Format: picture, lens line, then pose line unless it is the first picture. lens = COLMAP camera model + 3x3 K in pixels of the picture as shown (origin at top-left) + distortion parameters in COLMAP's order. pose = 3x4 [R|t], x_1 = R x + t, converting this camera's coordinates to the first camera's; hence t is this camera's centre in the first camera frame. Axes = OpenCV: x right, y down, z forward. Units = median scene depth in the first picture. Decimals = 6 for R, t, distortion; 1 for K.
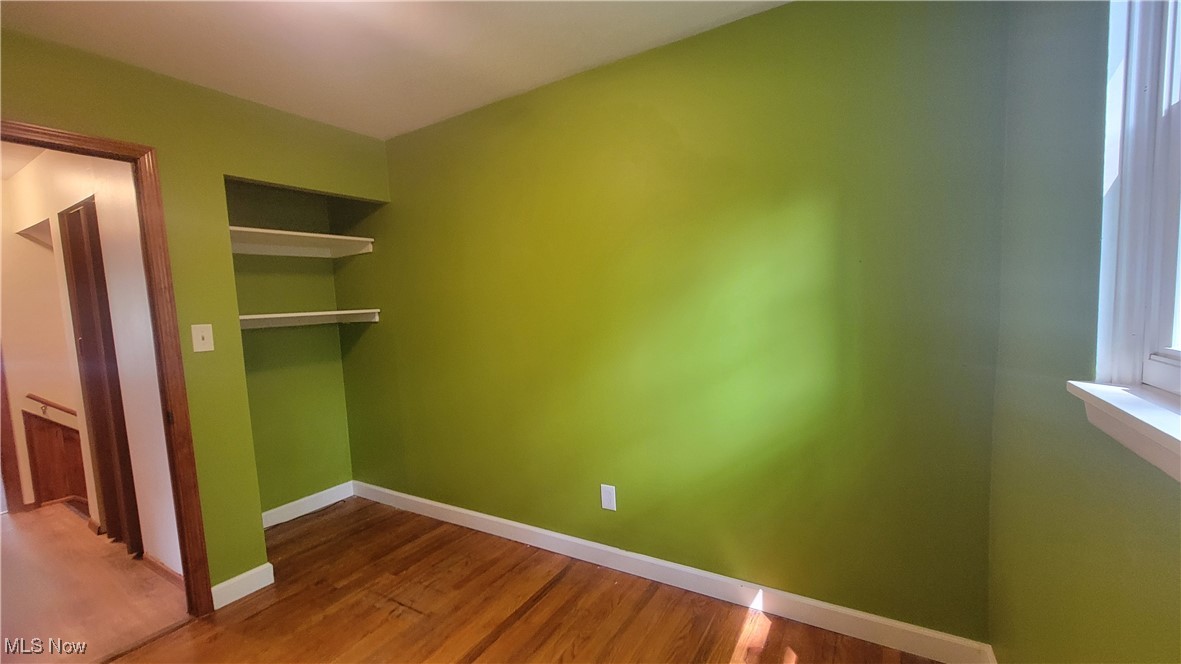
lens RADIAL K [[490.0, 0, 591.2], [0, 490.0, 341.3], [0, 0, 1]] dist [0.012777, 0.000302]
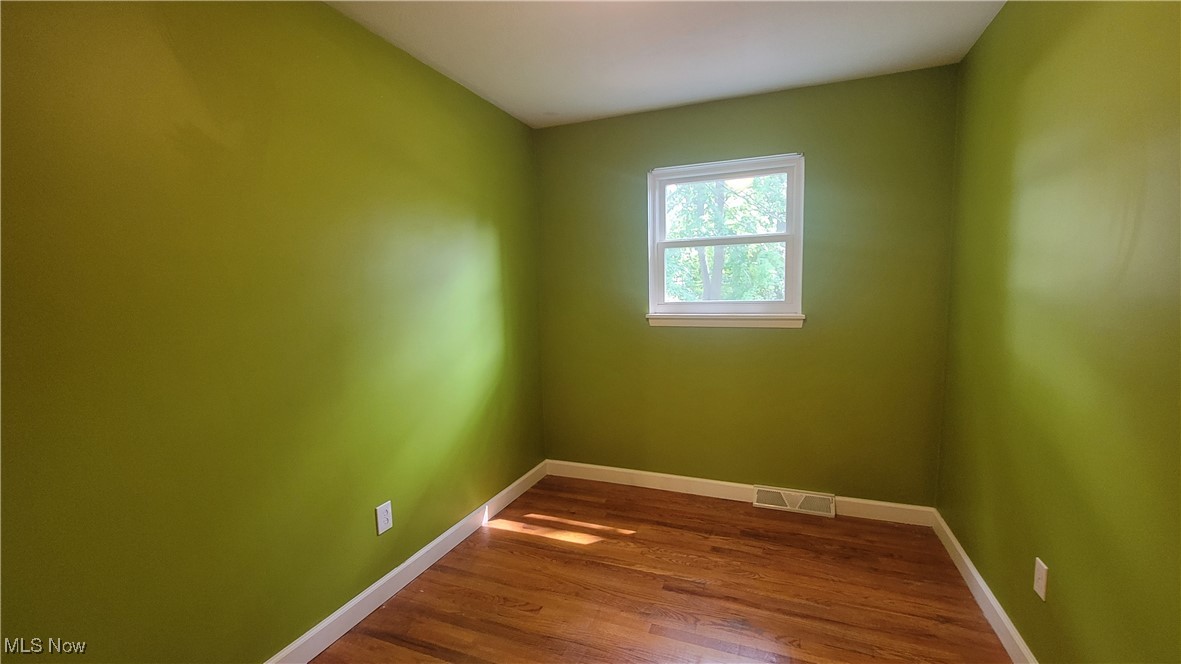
lens RADIAL K [[490.0, 0, 591.2], [0, 490.0, 341.3], [0, 0, 1]] dist [0.012777, 0.000302]
pose [[-0.163871, -0.055202, 0.984936, -0.999604], [0.120754, 0.989802, 0.075566, -0.015778], [-0.979063, 0.131318, -0.155534, 0.845378]]
